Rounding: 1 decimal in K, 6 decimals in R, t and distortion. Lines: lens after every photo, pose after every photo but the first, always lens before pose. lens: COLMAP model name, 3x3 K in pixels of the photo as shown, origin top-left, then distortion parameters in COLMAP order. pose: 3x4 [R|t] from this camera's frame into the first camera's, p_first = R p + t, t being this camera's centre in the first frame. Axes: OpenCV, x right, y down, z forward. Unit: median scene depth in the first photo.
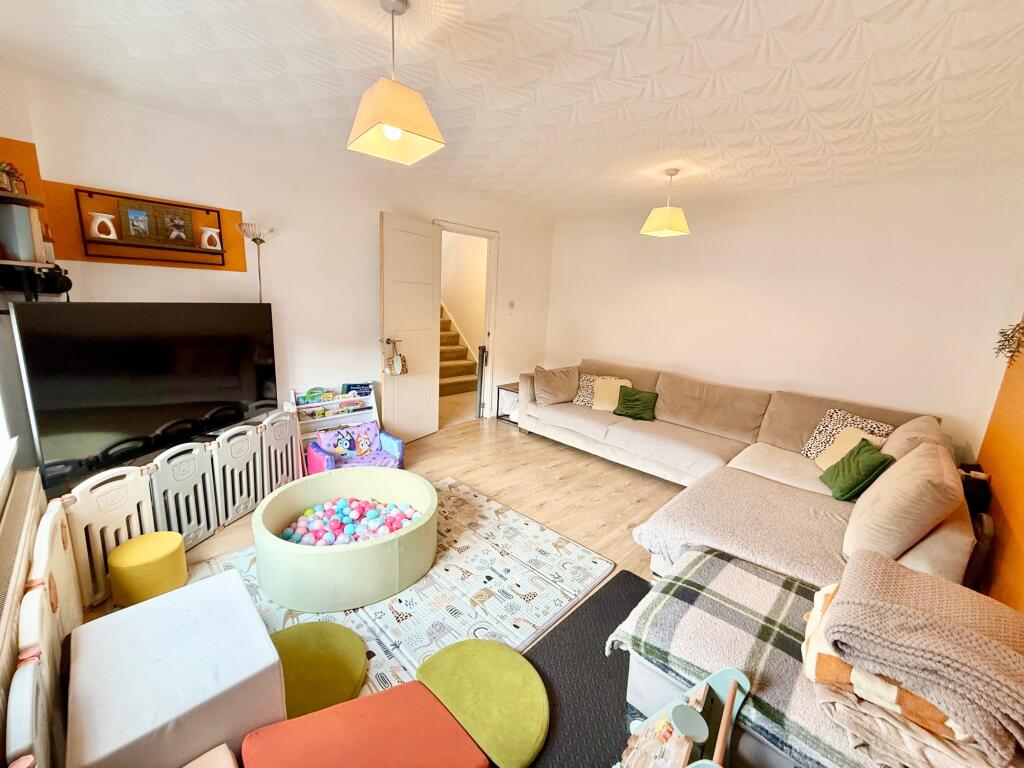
lens RADIAL K [[405.0, 0, 511.8], [0, 405.0, 379.6], [0, 0, 1]] dist [0.000682, -0.000453]
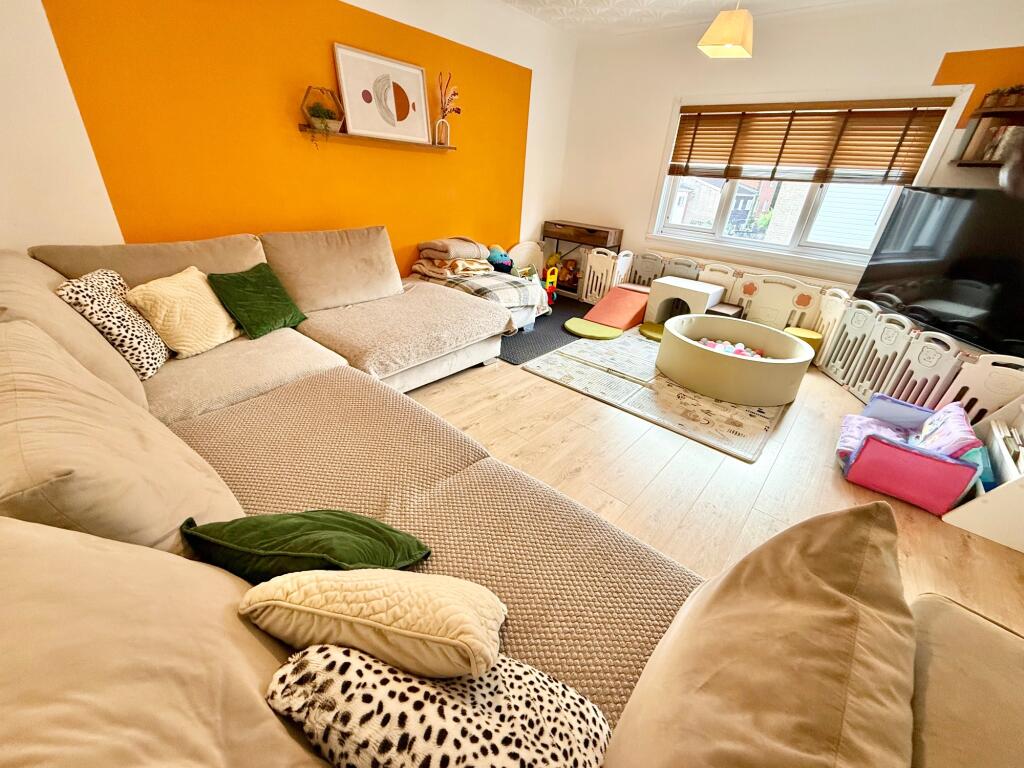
lens RADIAL K [[405.0, 0, 506.6], [0, 405.0, 387.0], [0, 0, 1]] dist [0.000682, -0.000453]
pose [[-0.991982, -0.078188, -0.099286, 0.338244], [-0.123333, 0.770331, 0.625603, -0.220055], [0.027568, 0.632832, -0.773798, 1.605741]]
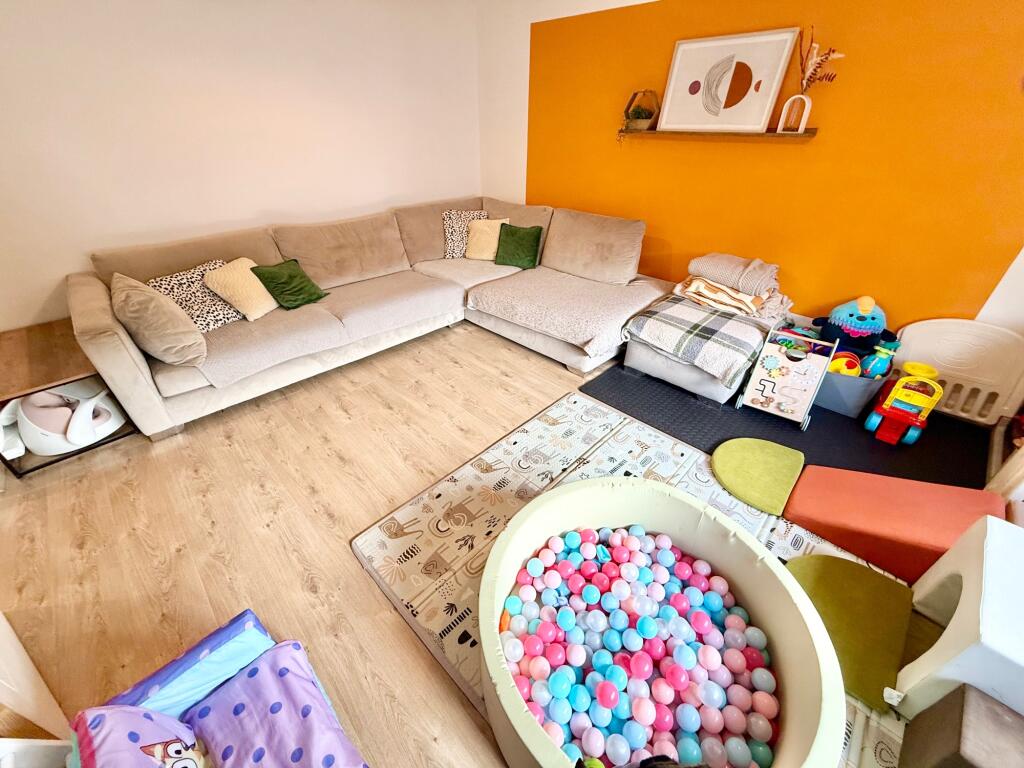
lens RADIAL K [[405.0, 0, 508.0], [0, 405.0, 384.5], [0, 0, 1]] dist [0.000682, -0.000453]
pose [[0.016969, -0.588608, 0.808241, -0.503759], [0.197439, 0.794413, 0.574392, -0.185746], [-0.980168, 0.149832, 0.129694, 0.821688]]
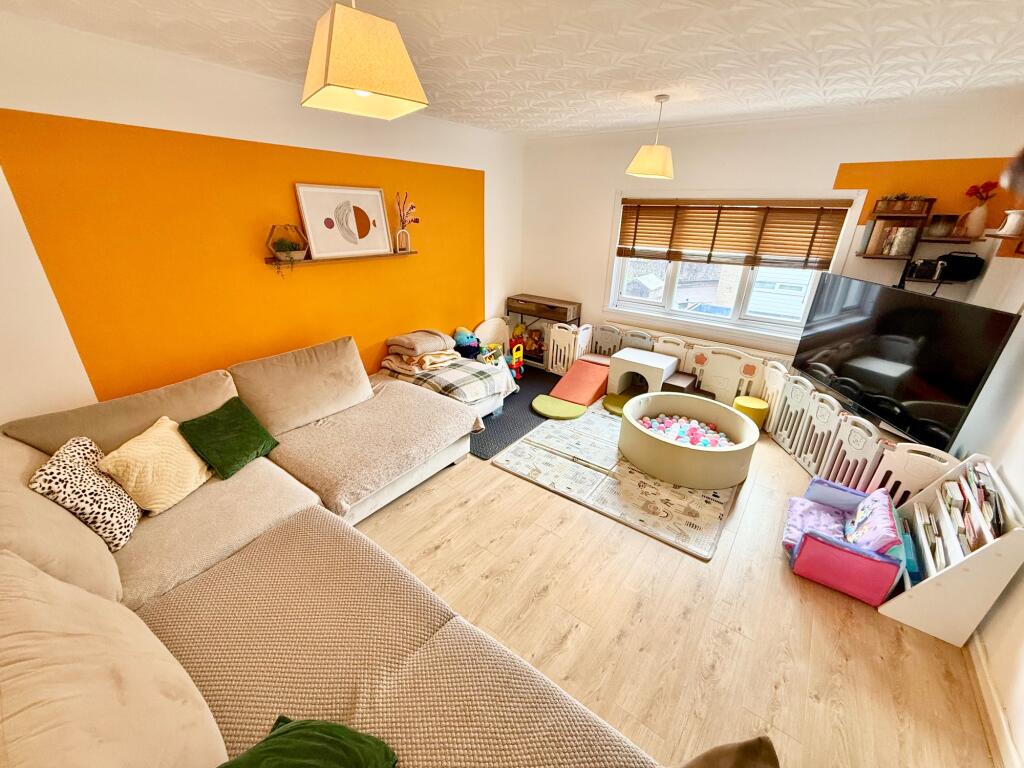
lens RADIAL K [[405.0, 0, 506.8], [0, 405.0, 387.1], [0, 0, 1]] dist [0.000682, -0.000453]
pose [[-0.990101, -0.015902, -0.139453, 0.314994], [-0.092955, 0.818725, 0.566611, -0.391146], [0.105164, 0.573965, -0.812099, 1.542211]]
